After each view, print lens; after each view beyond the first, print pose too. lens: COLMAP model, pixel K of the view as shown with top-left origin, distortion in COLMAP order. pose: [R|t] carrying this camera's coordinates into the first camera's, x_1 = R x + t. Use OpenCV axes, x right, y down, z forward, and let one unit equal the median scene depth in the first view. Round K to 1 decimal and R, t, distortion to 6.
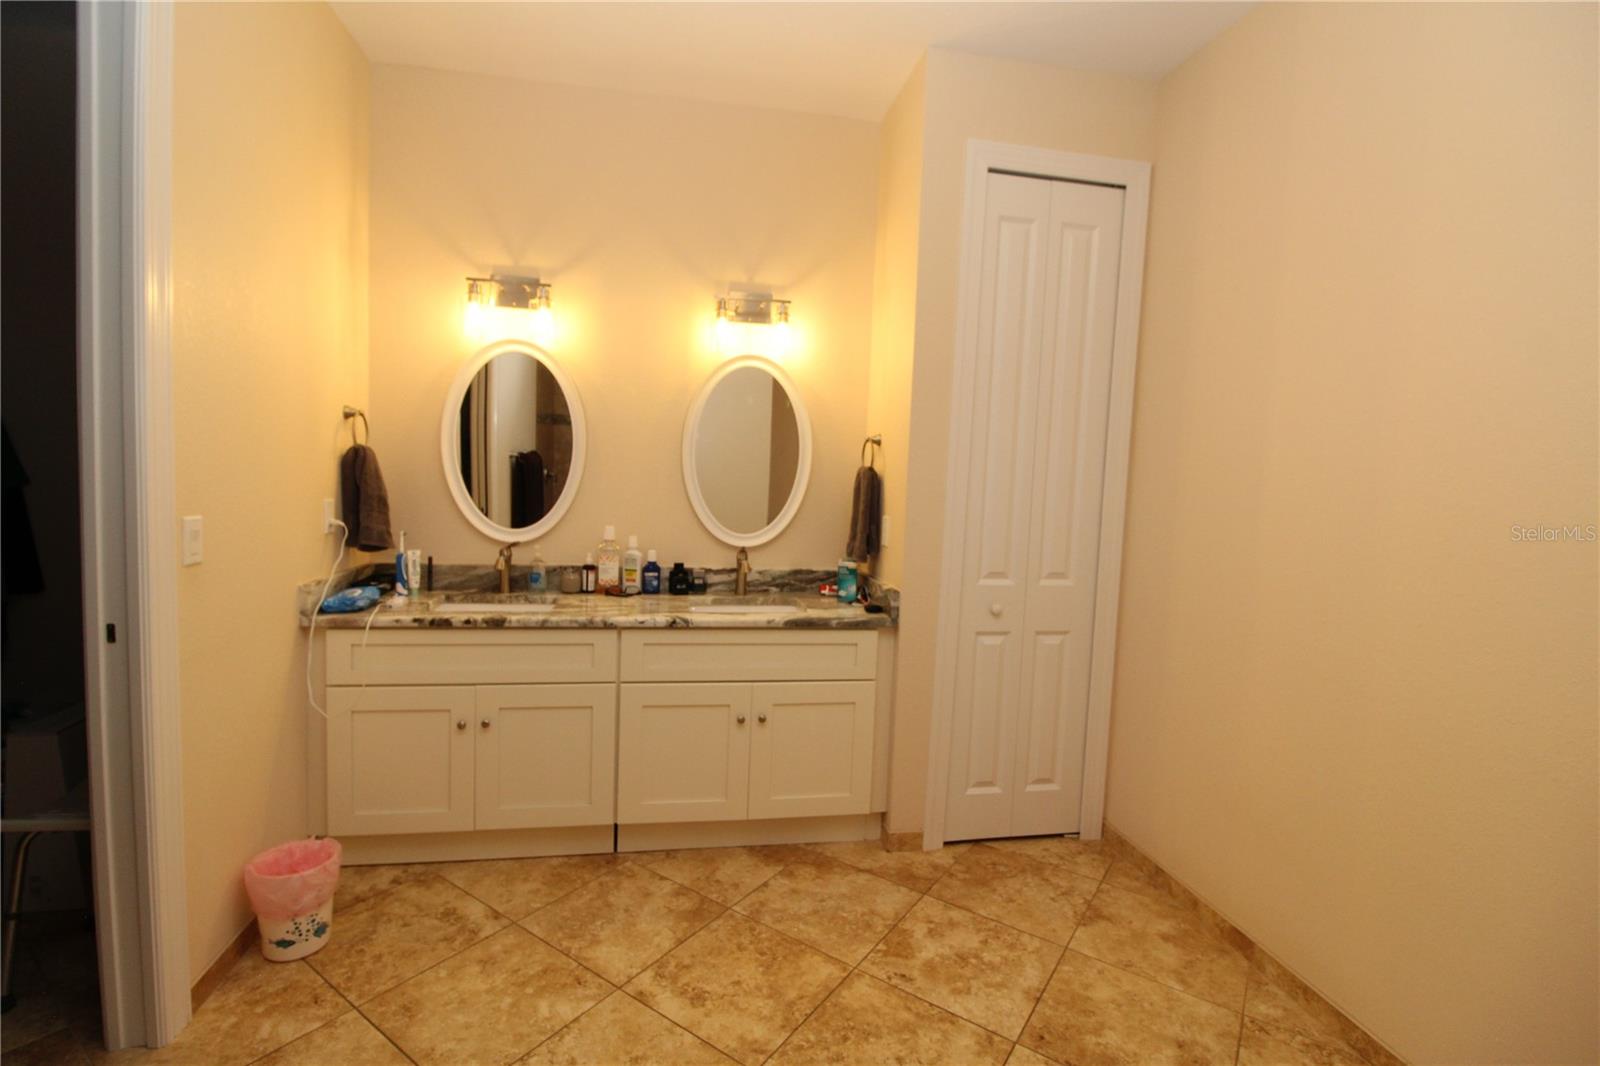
lens RADIAL K [[736.9, 0, 796.8], [0, 736.9, 521.6], [0, 0, 1]] dist [-0.004209, -0.010669]
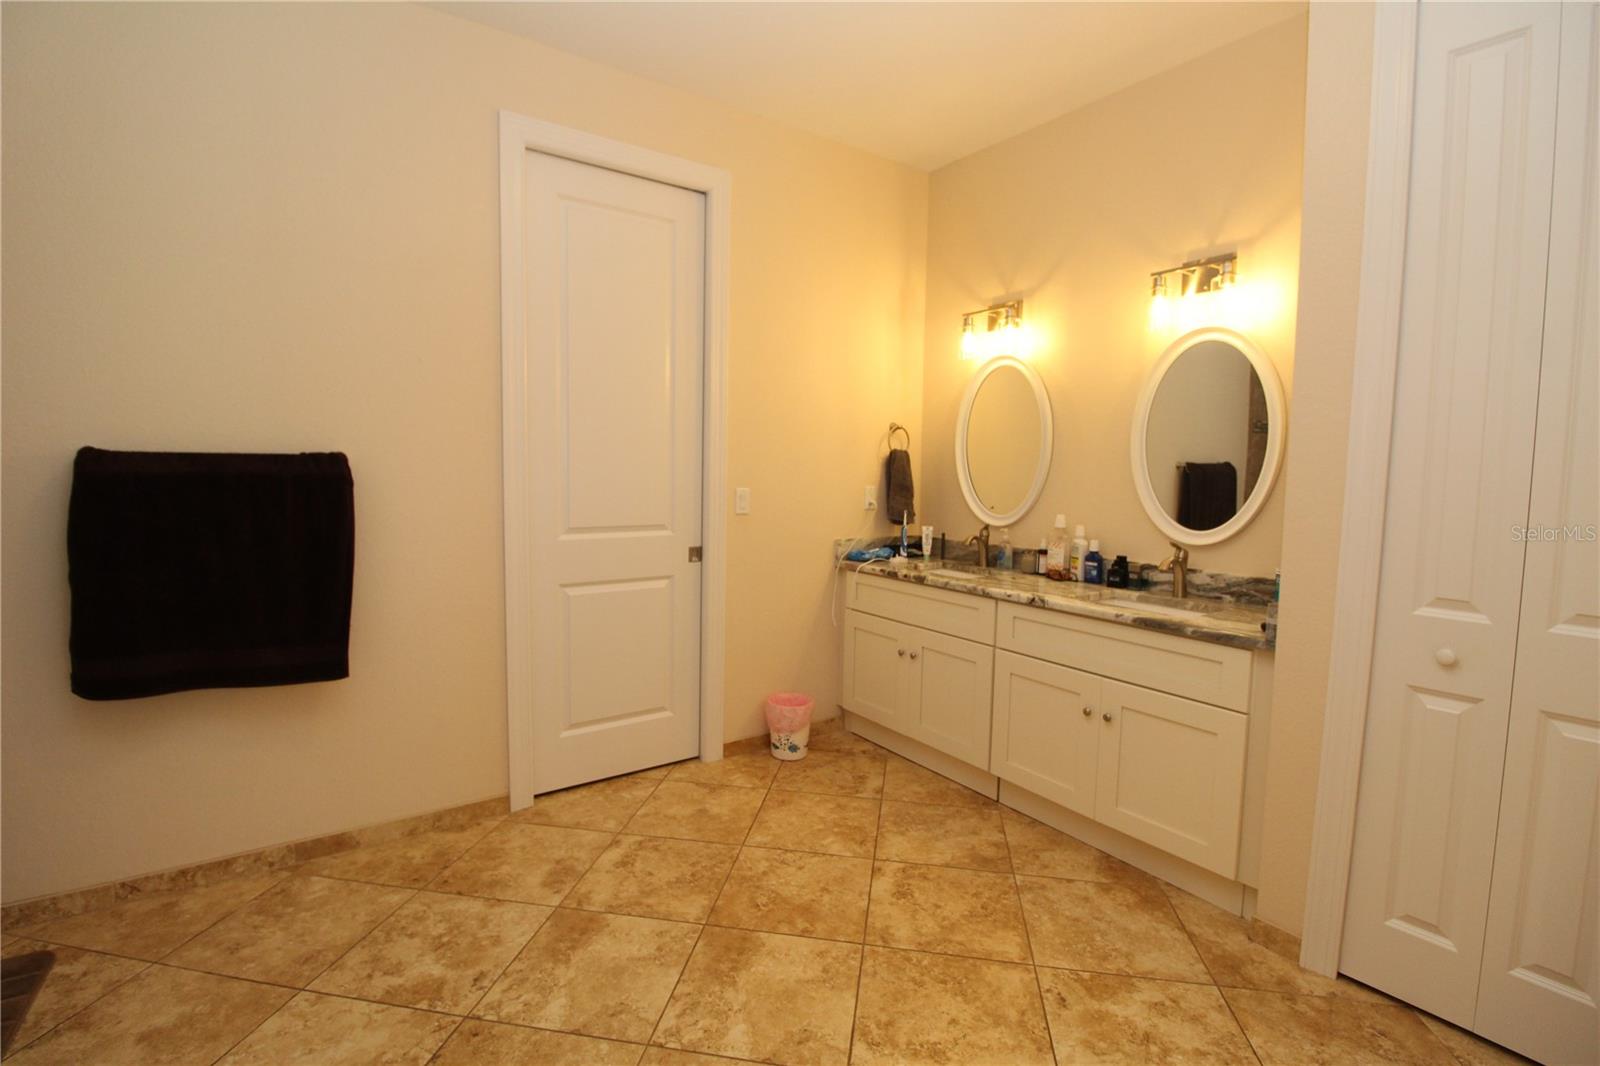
lens RADIAL K [[736.9, 0, 795.7], [0, 736.9, 522.8], [0, 0, 1]] dist [-0.004209, -0.010669]
pose [[0.424490, 0.038558, -0.904611, 0.623659], [-0.064928, 0.997817, 0.012063, 0.033486], [0.903102, 0.053614, 0.426066, 0.223478]]
